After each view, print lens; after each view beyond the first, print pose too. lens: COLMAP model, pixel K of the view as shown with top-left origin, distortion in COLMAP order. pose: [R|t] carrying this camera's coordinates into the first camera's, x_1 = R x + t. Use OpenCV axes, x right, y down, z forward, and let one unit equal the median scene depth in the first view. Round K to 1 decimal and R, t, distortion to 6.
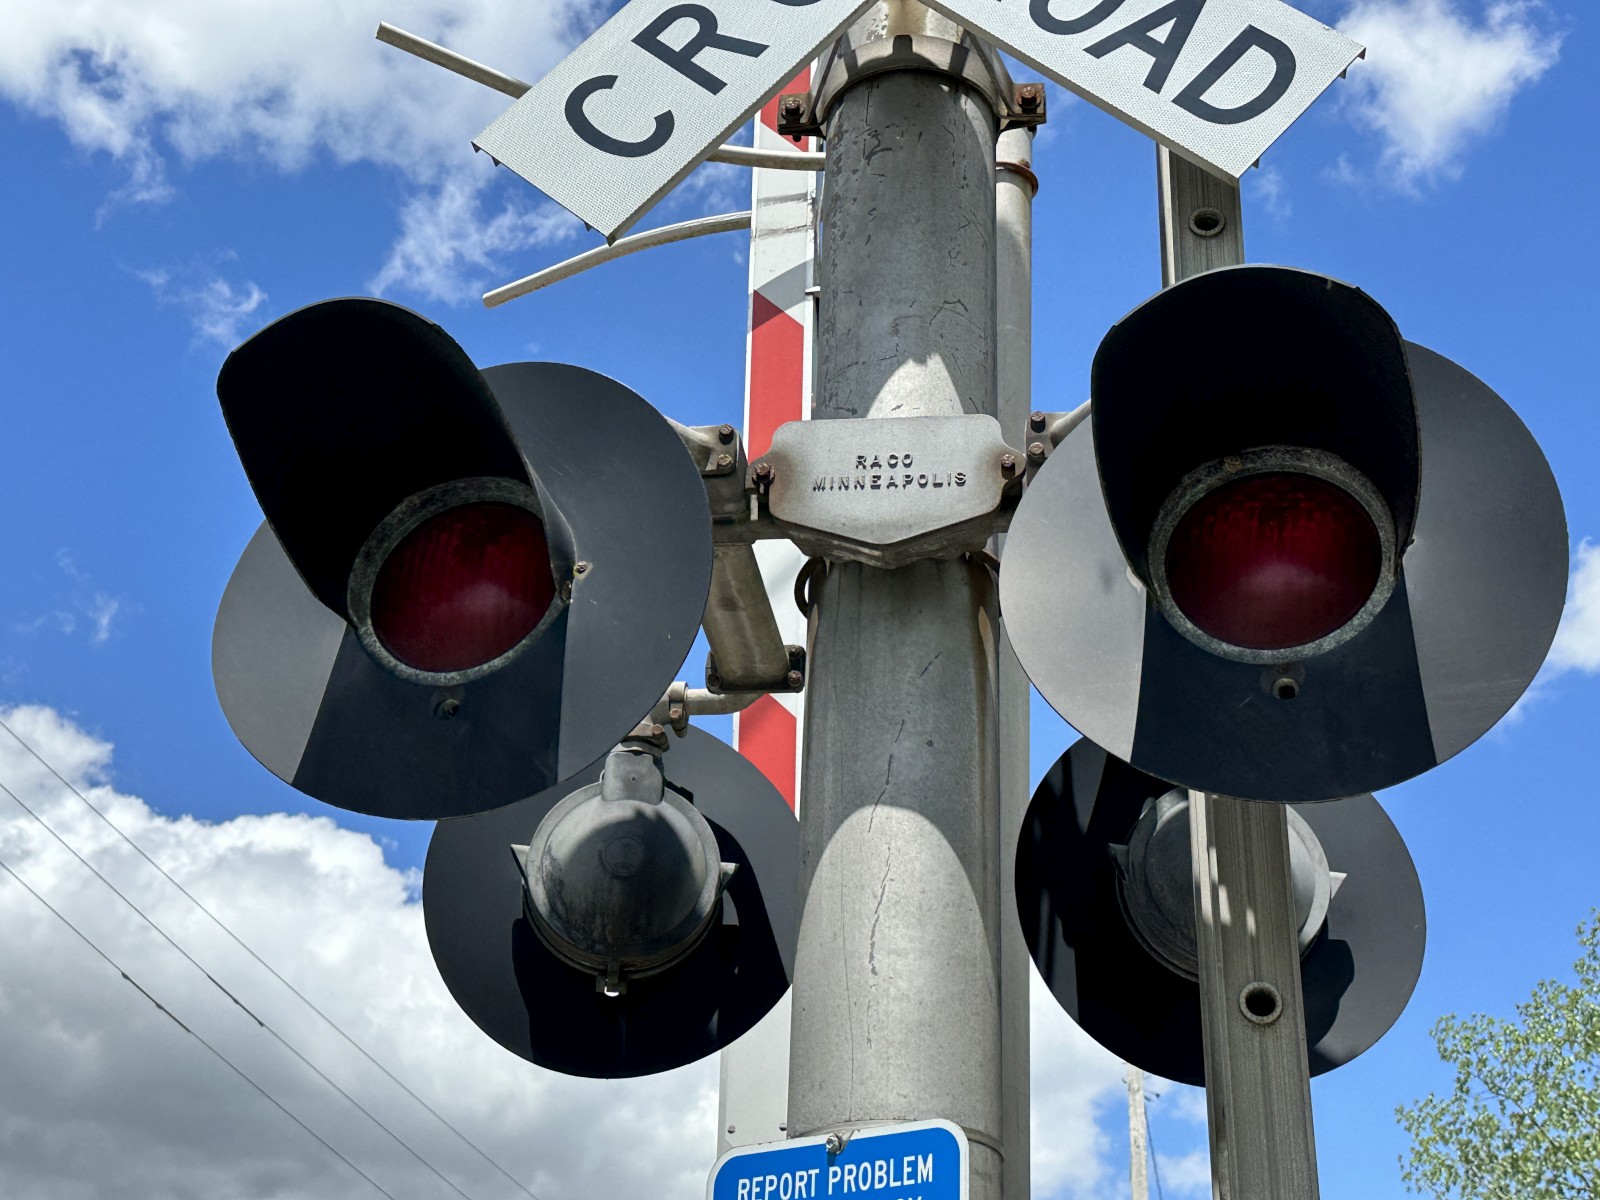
lens RADIAL K [[2199.1, 0, 826.6], [0, 2199.1, 603.6], [0, 0, 1]] dist [0.168412, 0.000000]
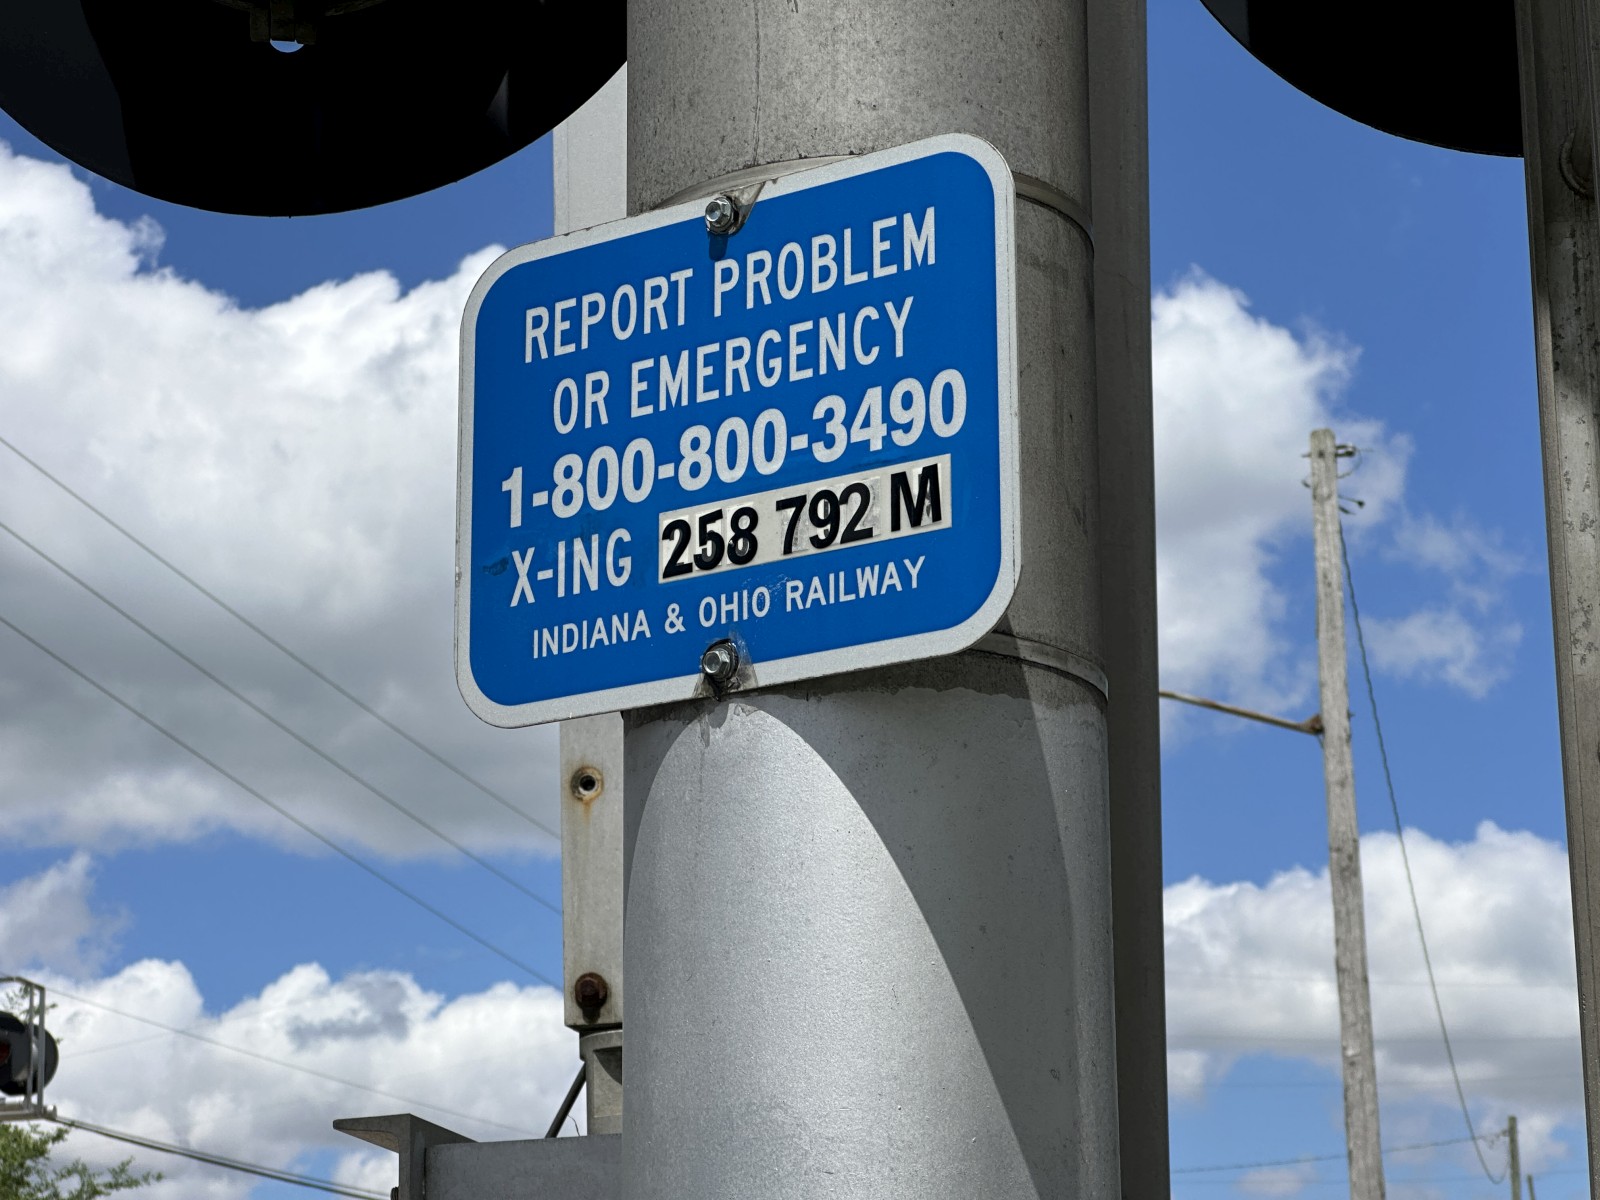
lens RADIAL K [[3596.2, 0, 809.6], [0, 3596.2, 590.4], [0, 0, 1]] dist [0.230734, 0.000000]
pose [[0.999079, -0.042159, -0.007946, 0.018535], [0.042864, 0.973198, 0.225937, 0.116964], [-0.001793, -0.226070, 0.974109, 0.198081]]
